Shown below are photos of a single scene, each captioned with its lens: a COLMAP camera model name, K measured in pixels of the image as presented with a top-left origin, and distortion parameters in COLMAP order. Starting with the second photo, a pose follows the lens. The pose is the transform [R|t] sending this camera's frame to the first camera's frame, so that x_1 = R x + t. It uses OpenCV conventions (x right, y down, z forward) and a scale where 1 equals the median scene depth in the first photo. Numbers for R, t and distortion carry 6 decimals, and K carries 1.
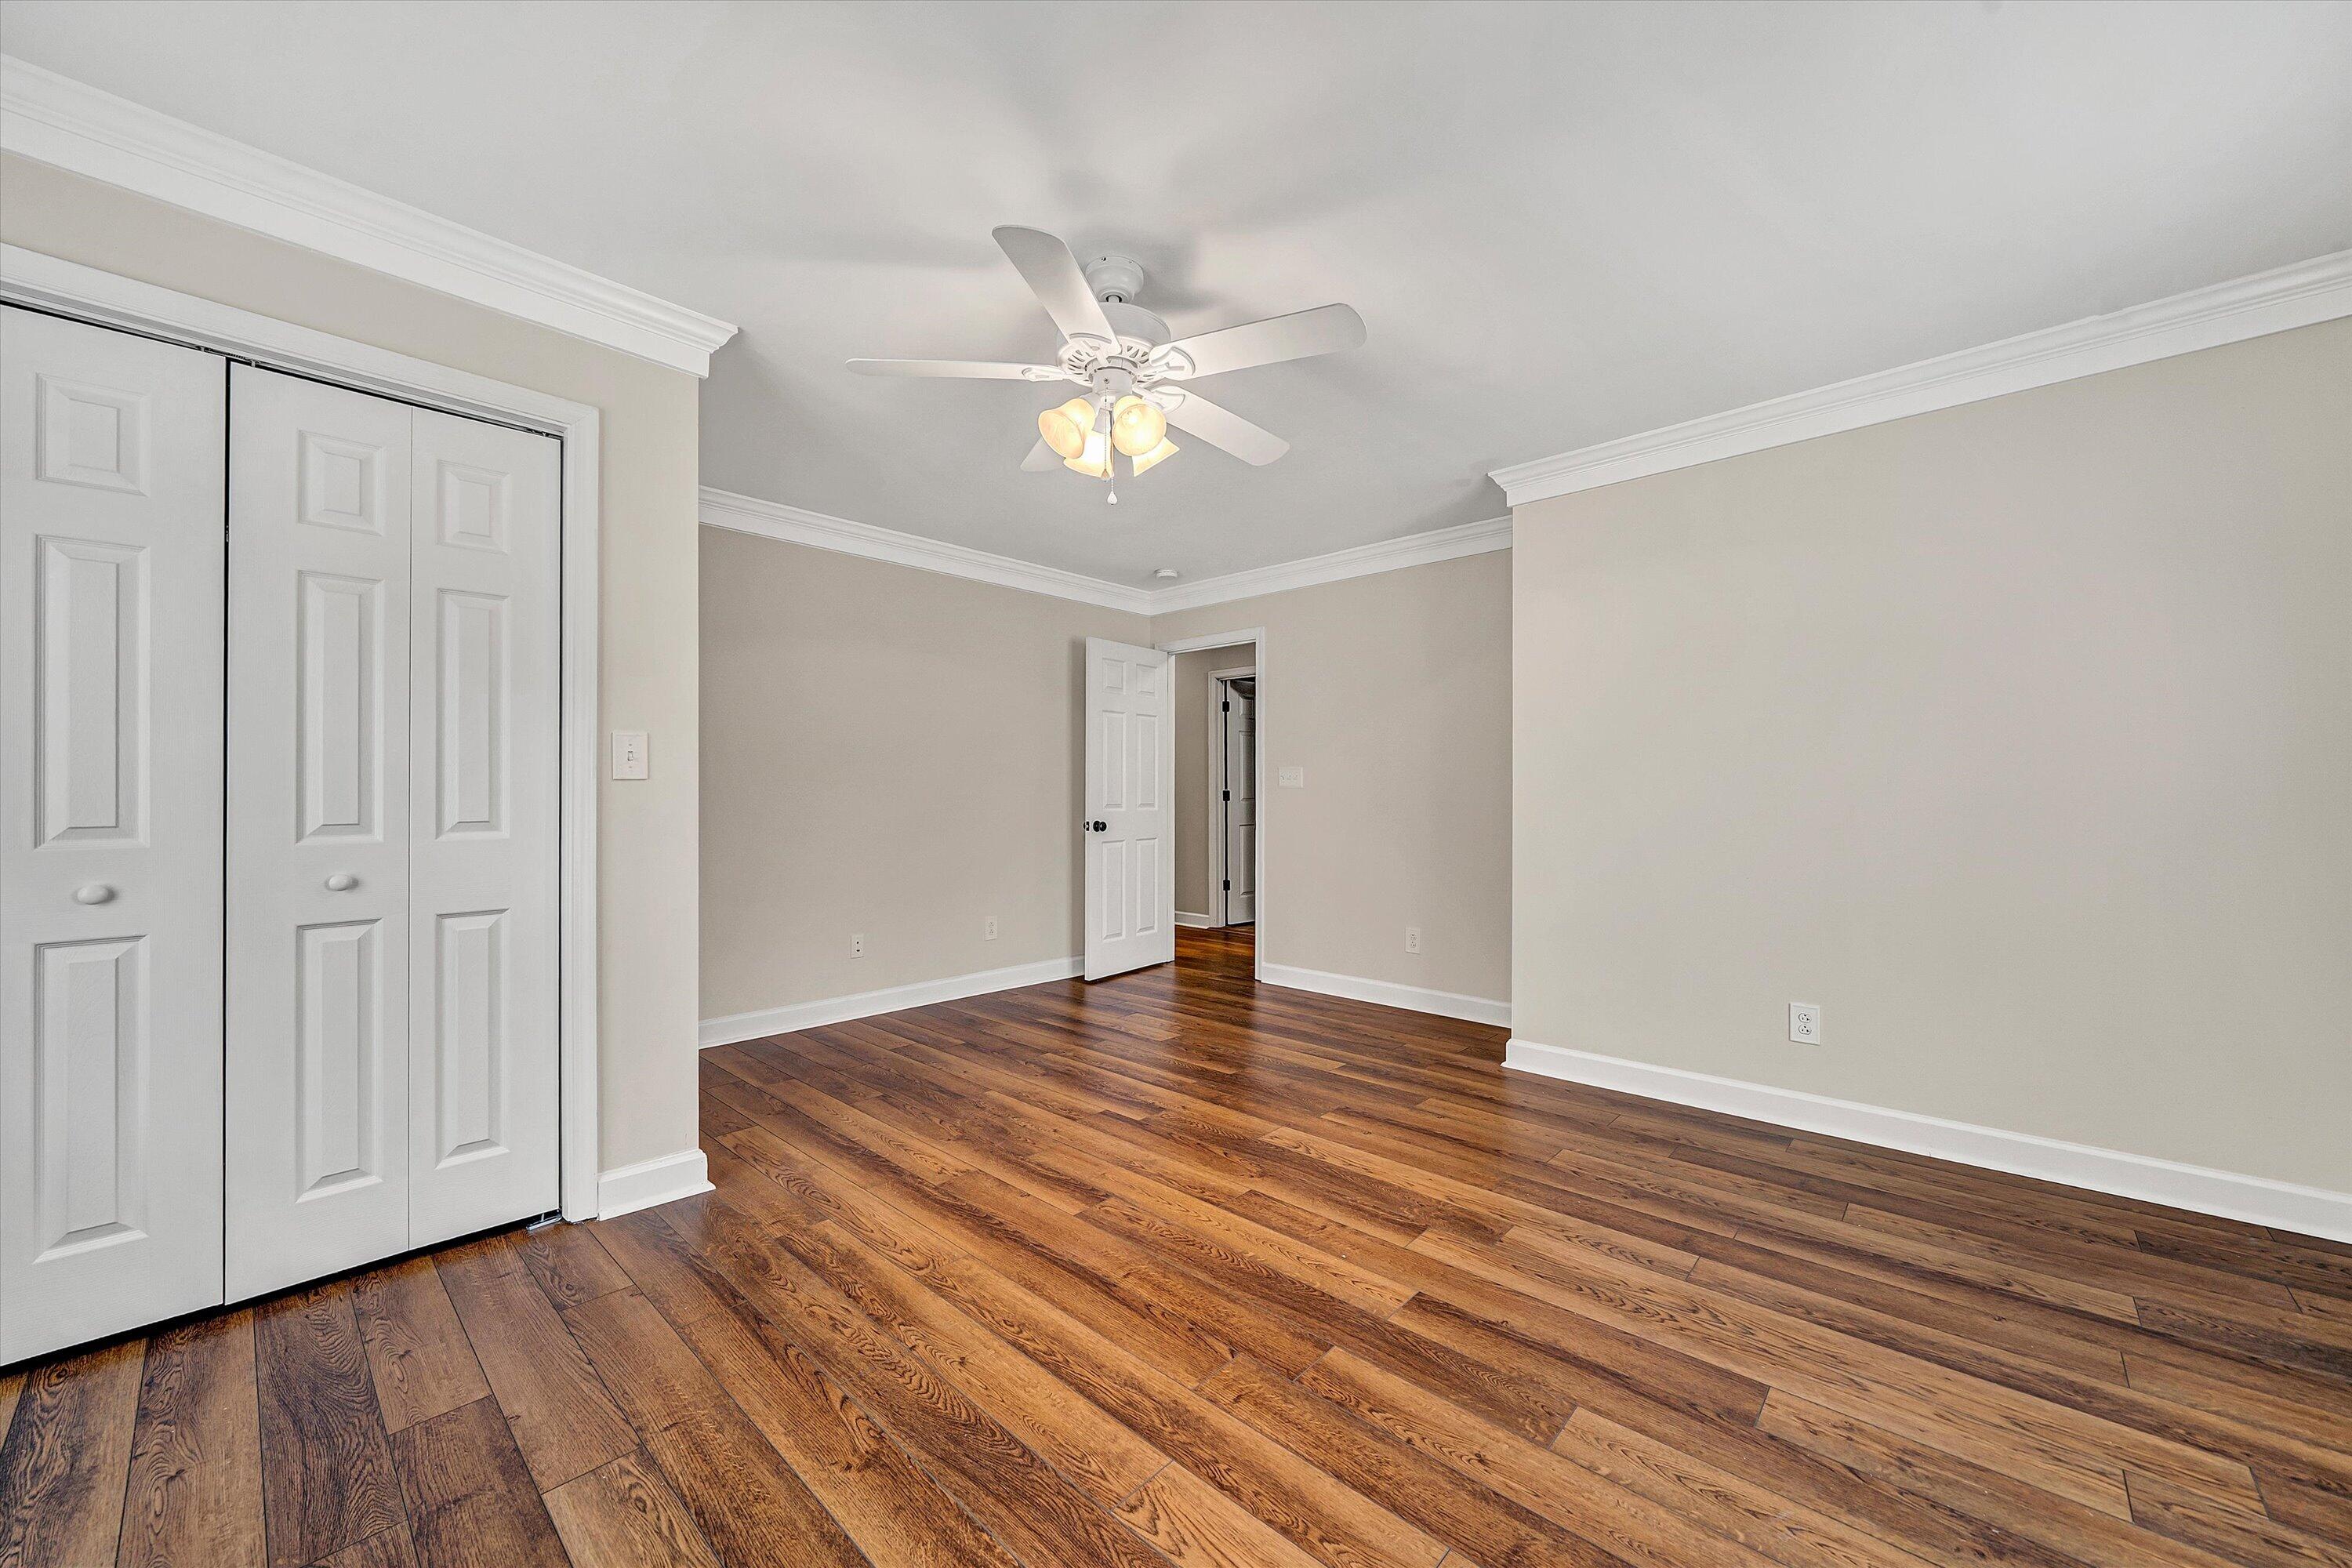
lens RADIAL K [[879.0, 0, 1173.9], [0, 879.0, 772.2], [0, 0, 1]] dist [0.000113, 0.000004]
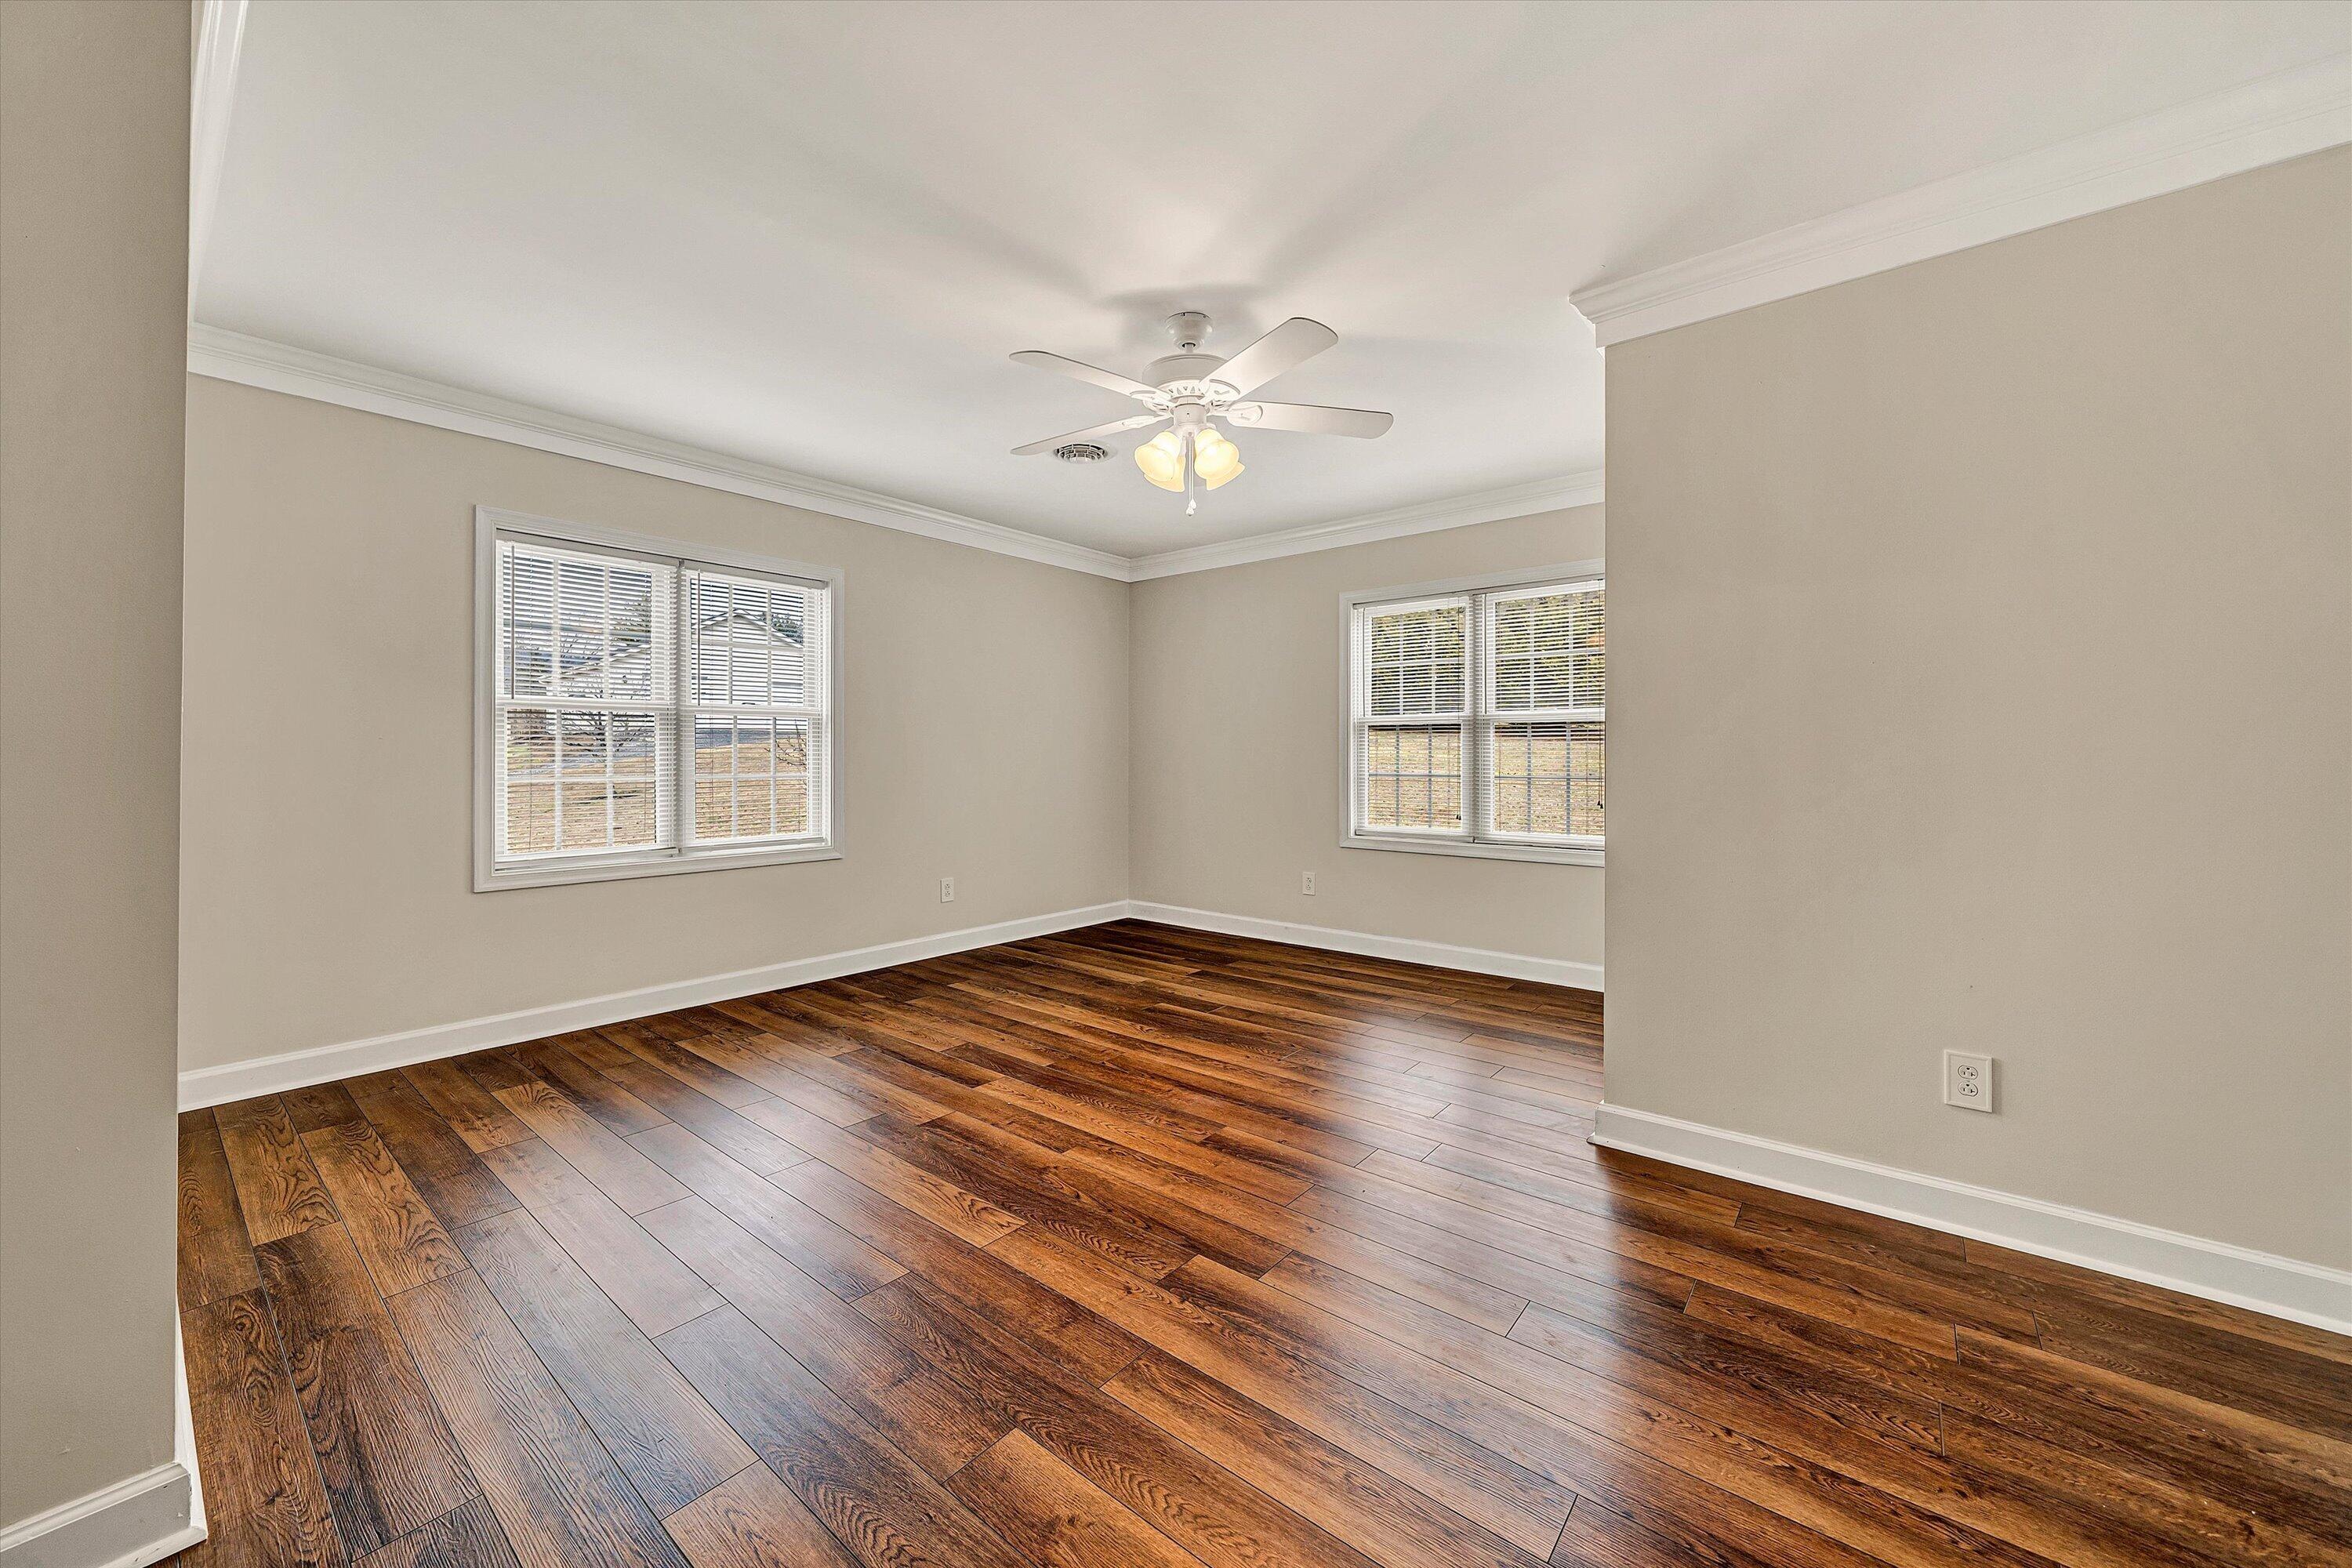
lens RADIAL K [[879.0, 0, 1173.9], [0, 879.0, 772.2], [0, 0, 1]] dist [0.000113, 0.000004]
pose [[-0.998307, -0.001973, -0.058138, 0.022788], [-0.001473, 0.999962, -0.008644, 0.061234], [0.058153, -0.008544, -0.998271, 2.310641]]
